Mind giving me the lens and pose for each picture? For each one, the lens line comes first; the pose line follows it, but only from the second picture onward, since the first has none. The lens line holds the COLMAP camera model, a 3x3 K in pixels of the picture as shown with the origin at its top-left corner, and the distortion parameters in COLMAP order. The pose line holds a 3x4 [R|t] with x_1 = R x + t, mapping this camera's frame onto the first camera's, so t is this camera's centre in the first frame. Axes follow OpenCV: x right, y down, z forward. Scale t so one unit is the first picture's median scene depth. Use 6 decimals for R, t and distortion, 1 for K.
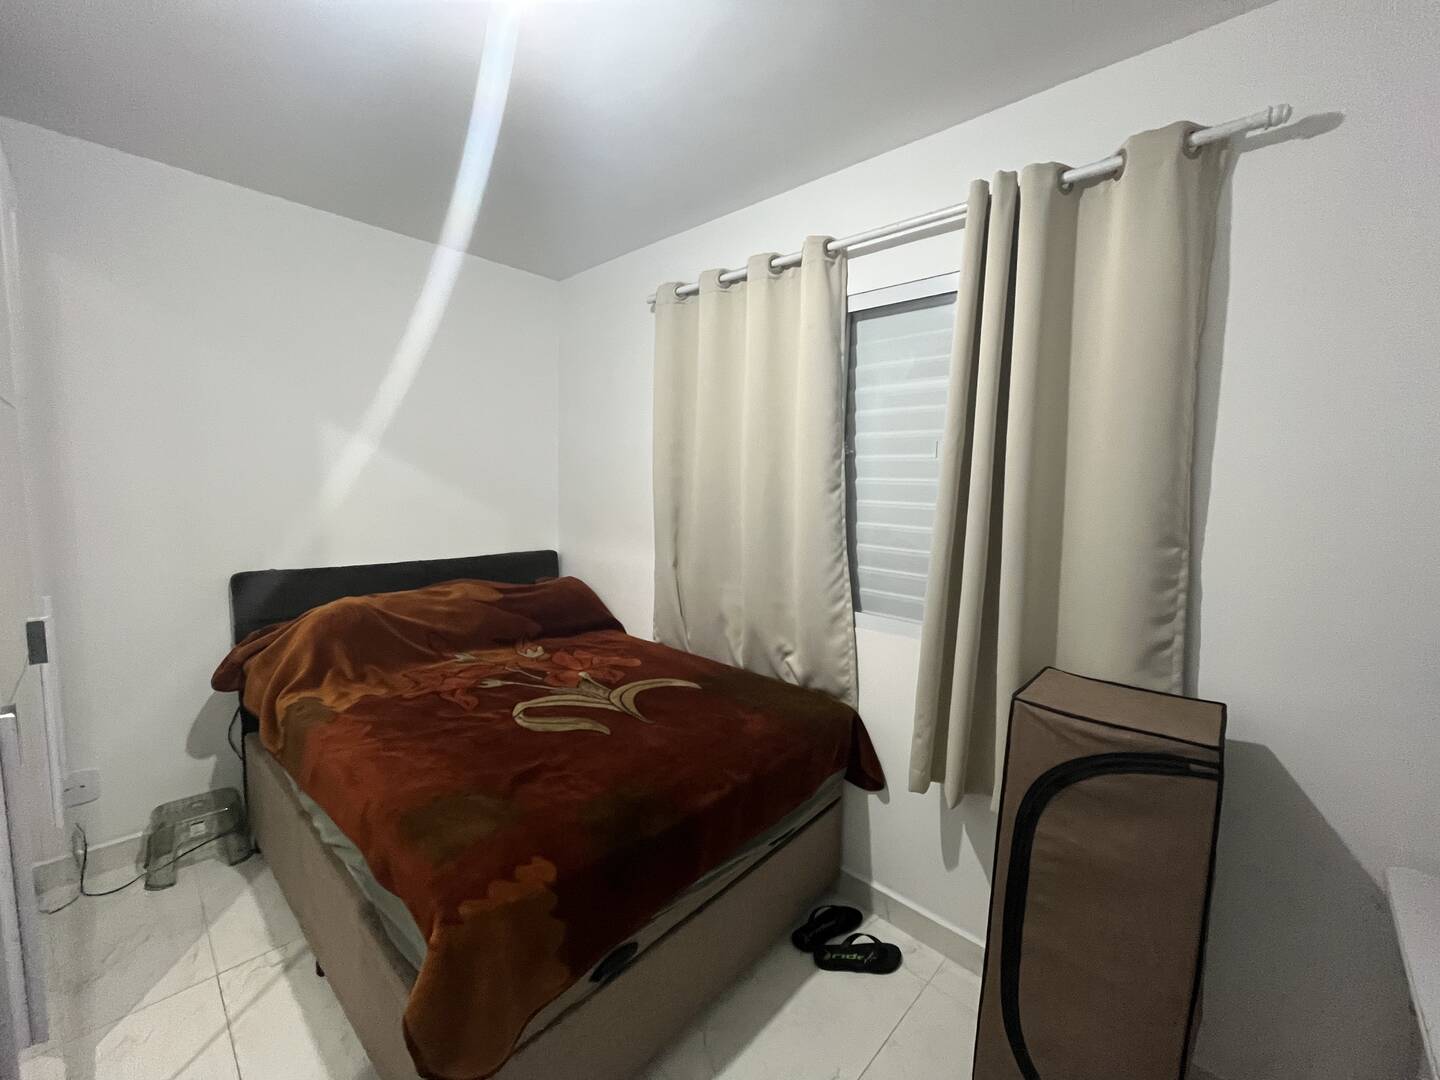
lens RADIAL K [[583.7, 0, 714.6], [0, 583.7, 538.2], [0, 0, 1]] dist [-0.002479, 0.000066]
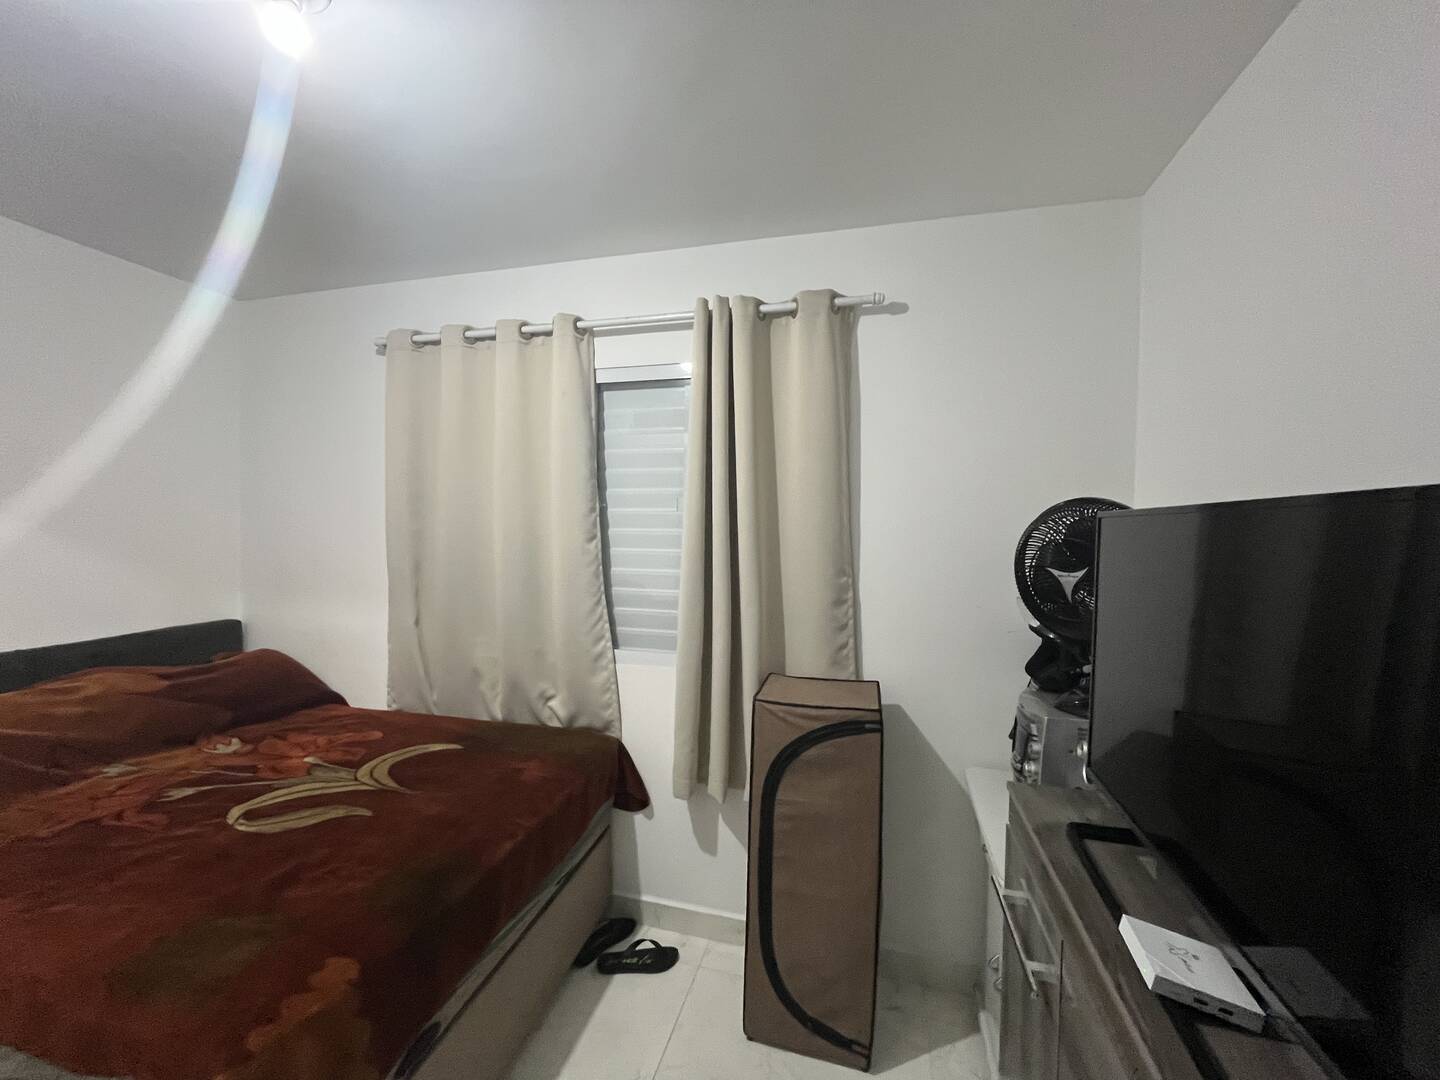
lens RADIAL K [[583.8, 0, 715.7], [0, 583.8, 538.7], [0, 0, 1]] dist [-0.003953, -0.000456]
pose [[0.878490, -0.027318, 0.476979, -0.112112], [0.059616, 0.996829, -0.052707, -0.013450], [-0.474027, 0.074738, 0.877333, -0.075687]]
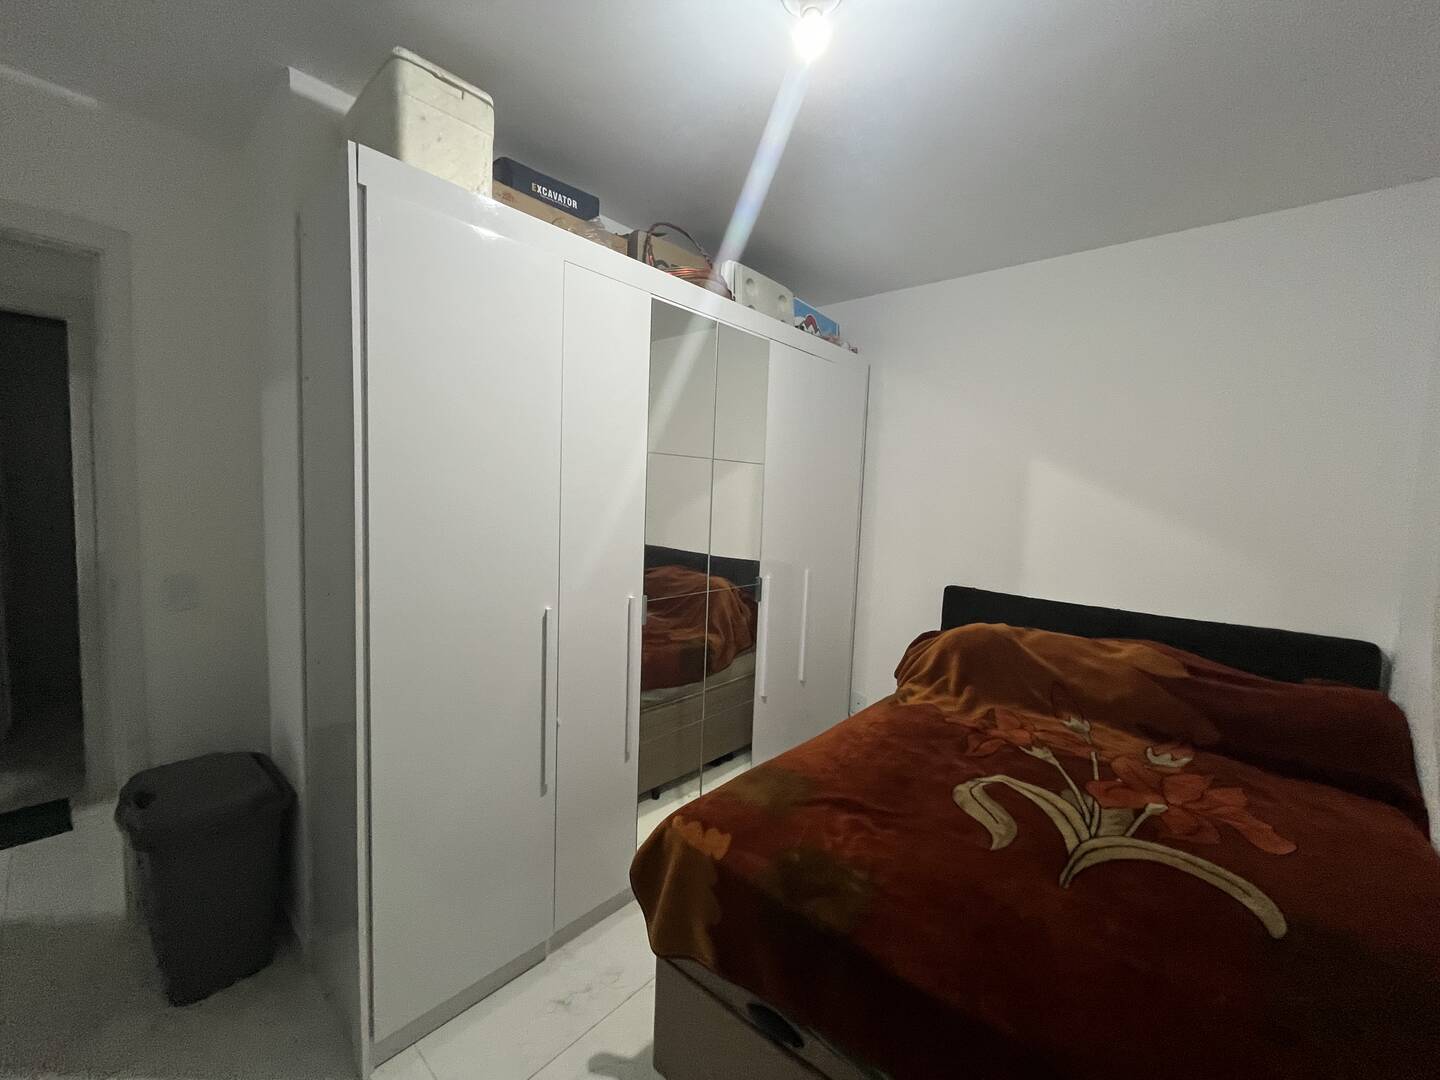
lens RADIAL K [[585.3, 0, 718.4], [0, 585.3, 537.5], [0, 0, 1]] dist [-0.002800, -0.000368]
pose [[0.040392, 0.048830, -0.997990, 0.442064], [-0.137442, 0.989582, 0.042856, -0.030087], [0.989686, 0.135434, 0.046682, 0.492182]]
